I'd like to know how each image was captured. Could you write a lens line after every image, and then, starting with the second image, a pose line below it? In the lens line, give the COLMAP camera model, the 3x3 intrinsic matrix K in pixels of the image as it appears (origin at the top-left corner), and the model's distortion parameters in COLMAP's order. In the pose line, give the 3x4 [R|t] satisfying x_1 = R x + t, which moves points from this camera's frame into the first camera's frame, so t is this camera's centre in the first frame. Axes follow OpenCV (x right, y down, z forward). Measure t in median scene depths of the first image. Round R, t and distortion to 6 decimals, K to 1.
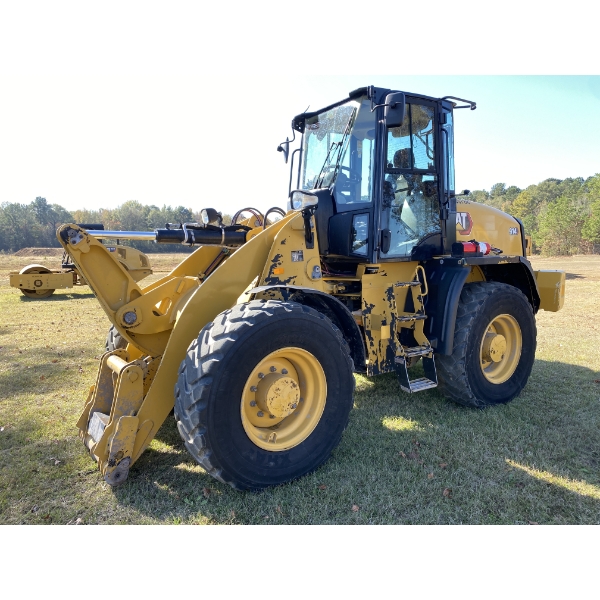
lens RADIAL K [[459.4, 0, 303.2], [0, 459.4, 303.0], [0, 0, 1]] dist [0.006886, -0.011047]
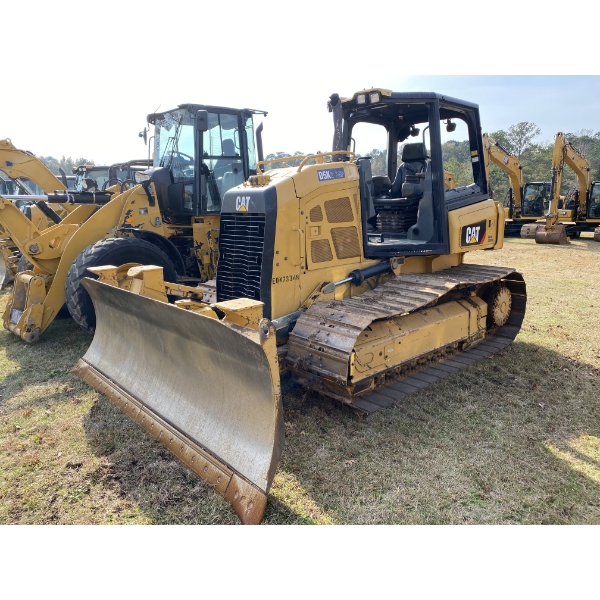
lens RADIAL K [[459.4, 0, 301.2], [0, 459.4, 296.9], [0, 0, 1]] dist [0.006886, -0.011047]
pose [[0.984969, -0.030675, 0.169988, 0.217797], [0.017411, 0.996724, 0.078977, 0.070238], [-0.171853, -0.074830, 0.982276, -0.618270]]
